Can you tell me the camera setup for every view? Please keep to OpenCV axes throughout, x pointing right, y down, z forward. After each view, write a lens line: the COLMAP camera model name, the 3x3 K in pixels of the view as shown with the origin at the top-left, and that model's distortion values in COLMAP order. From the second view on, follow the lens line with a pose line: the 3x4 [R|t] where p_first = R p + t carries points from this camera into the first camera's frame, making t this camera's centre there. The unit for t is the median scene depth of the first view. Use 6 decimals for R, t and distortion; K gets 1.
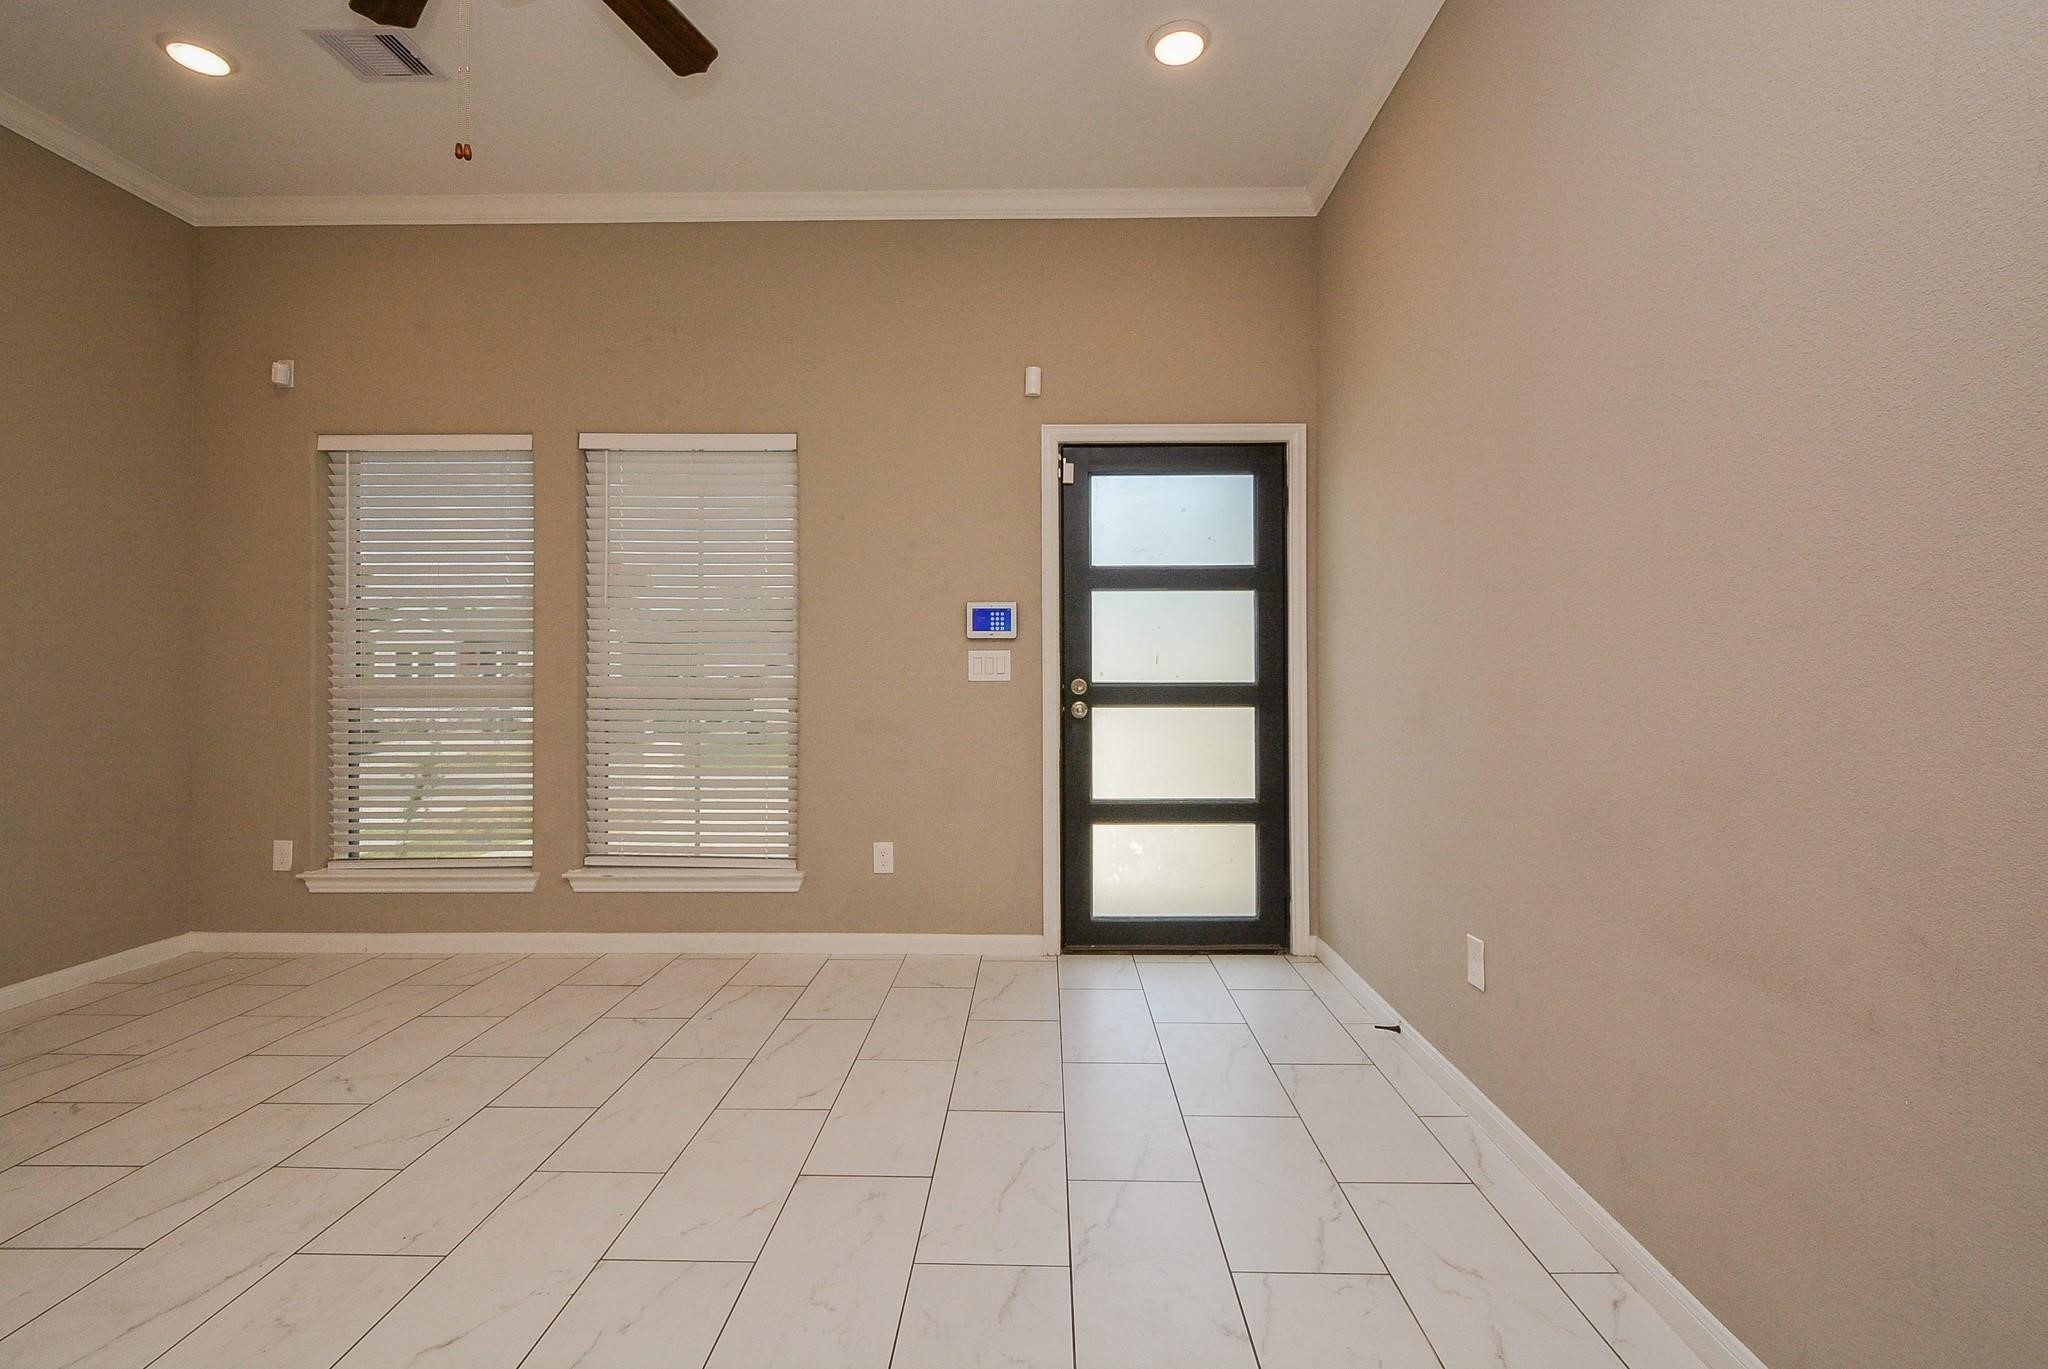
lens RADIAL K [[901.2, 0, 1031.9], [0, 901.2, 670.3], [0, 0, 1]] dist [0.001170, -0.003275]
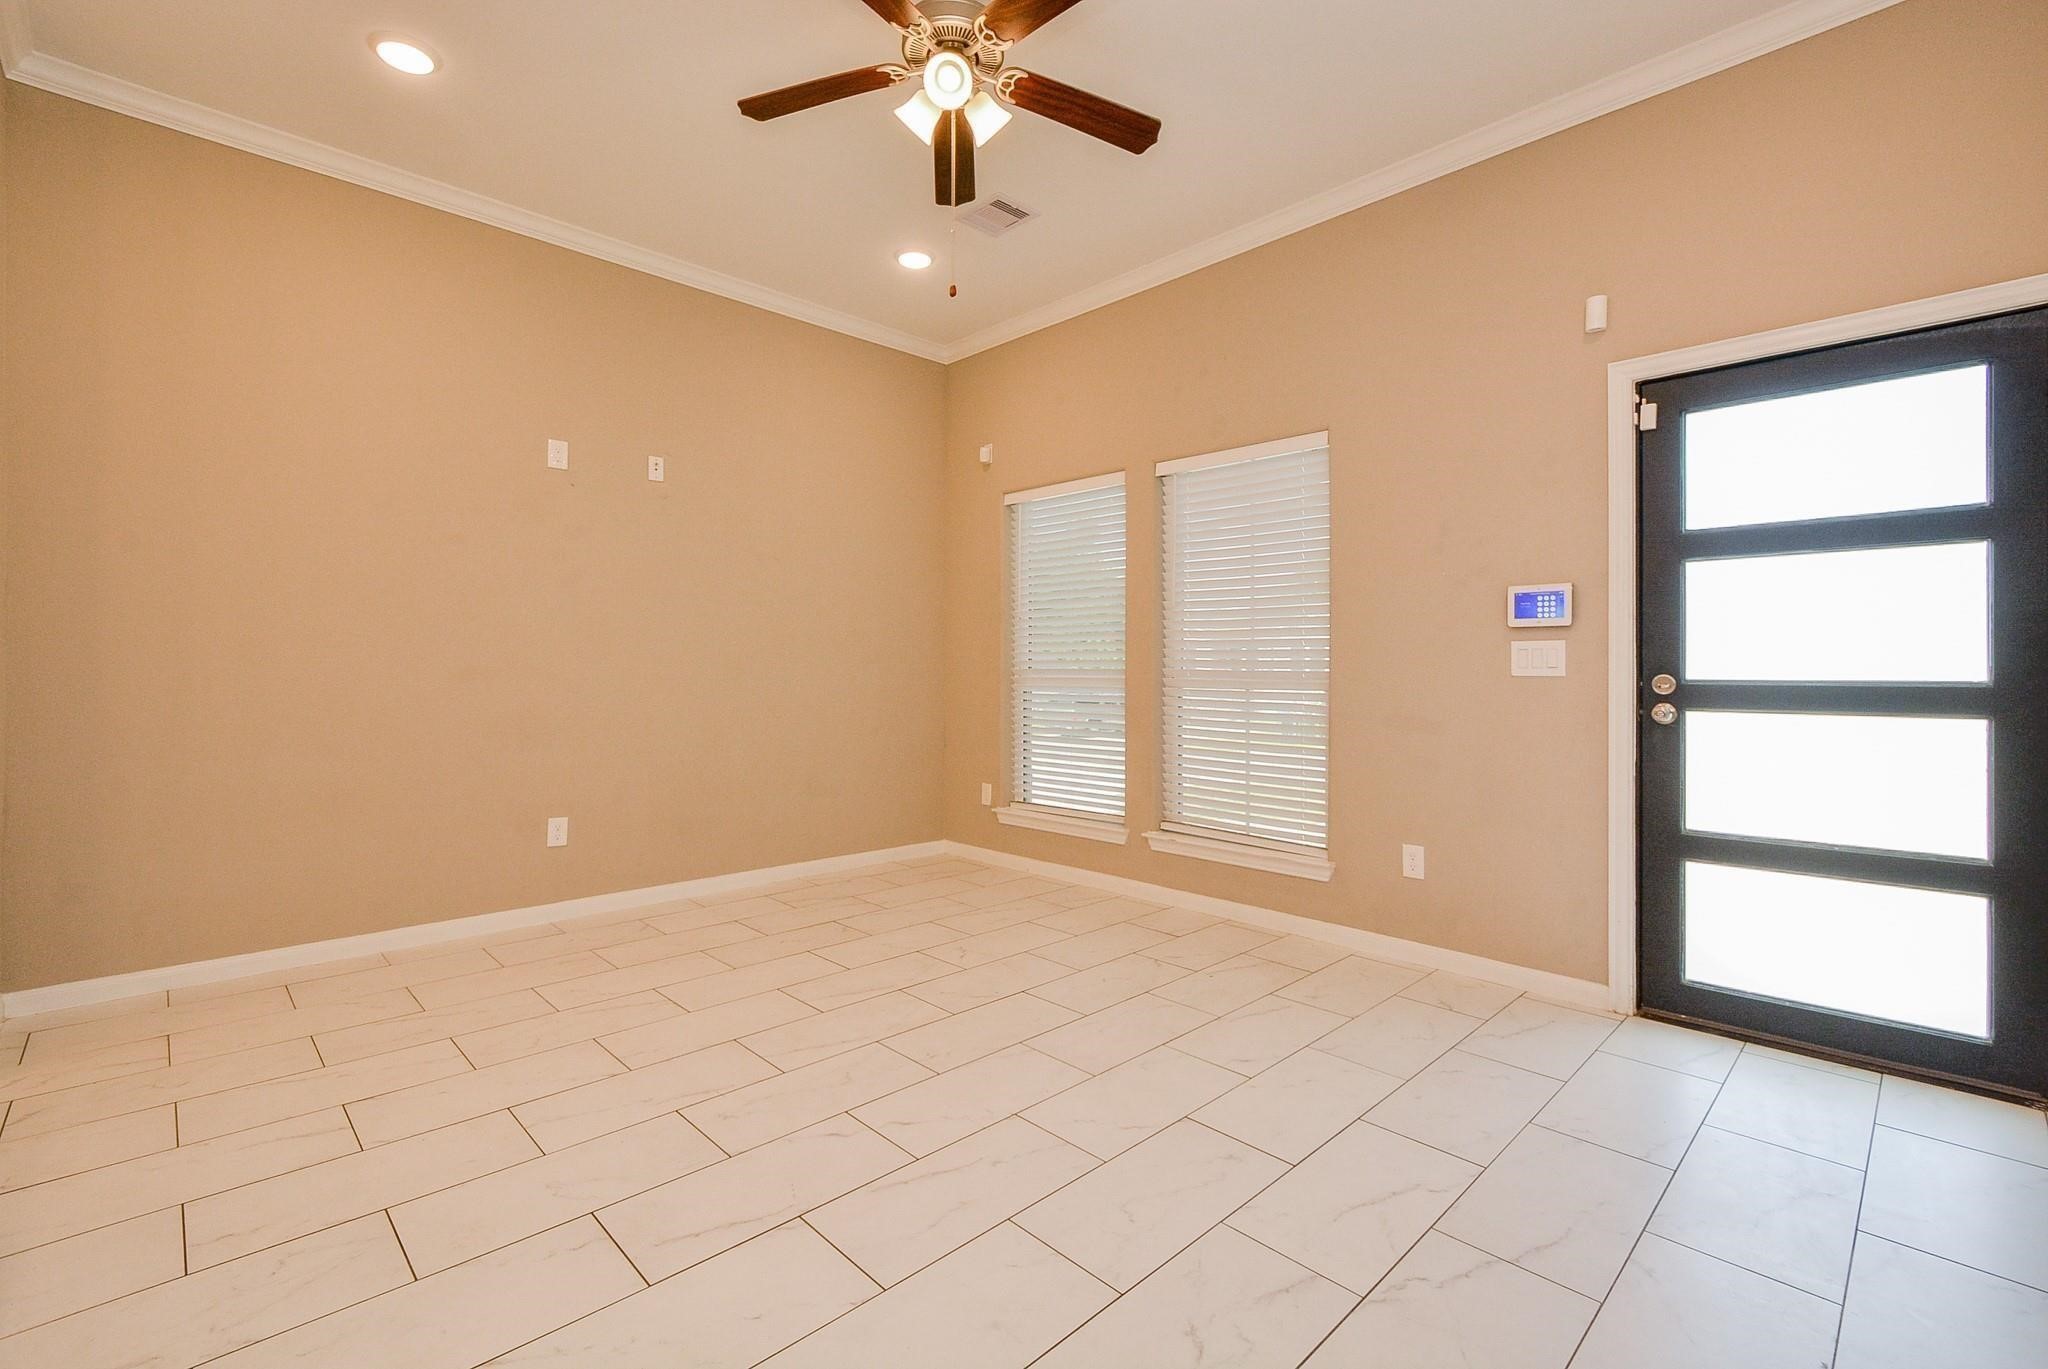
lens RADIAL K [[901.2, 0, 1031.0], [0, 901.2, 671.7], [0, 0, 1]] dist [0.001170, -0.003275]
pose [[0.704764, 0.006114, -0.709415, 0.222651], [-0.001103, 0.999971, 0.007522, 0.001631], [0.709441, -0.004519, 0.704751, 0.048631]]
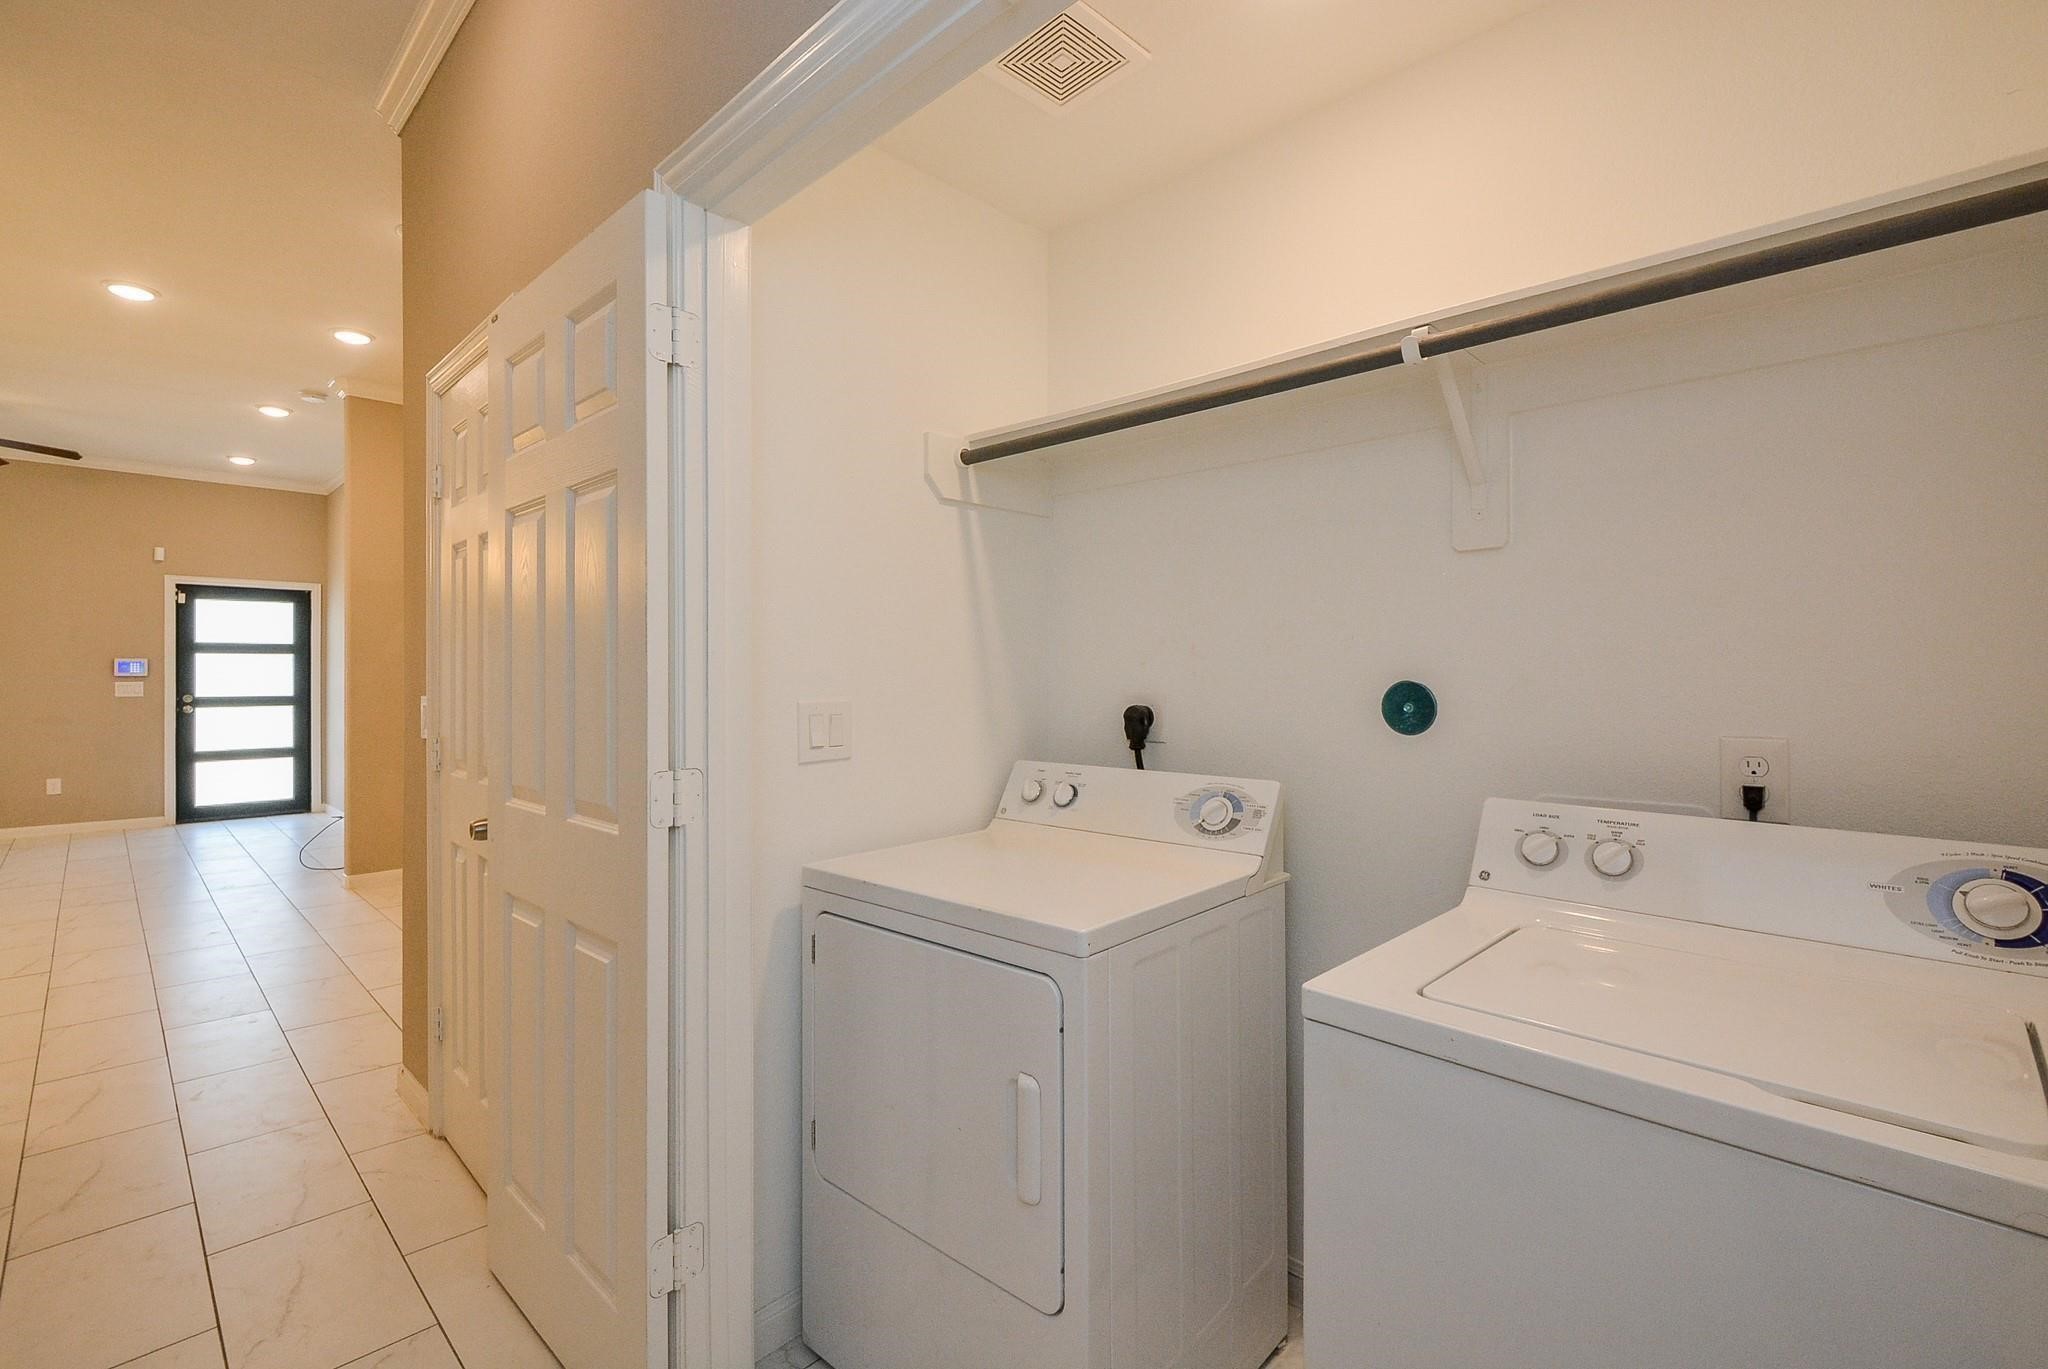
lens RADIAL K [[901.2, 0, 1033.5], [0, 901.2, 668.1], [0, 0, 1]] dist [0.001170, -0.003275]
pose [[0.691269, 0.005212, 0.722579, -0.103475], [-0.004899, 0.999985, -0.002526, -0.058505], [-0.722581, -0.001794, 0.691284, -1.928509]]
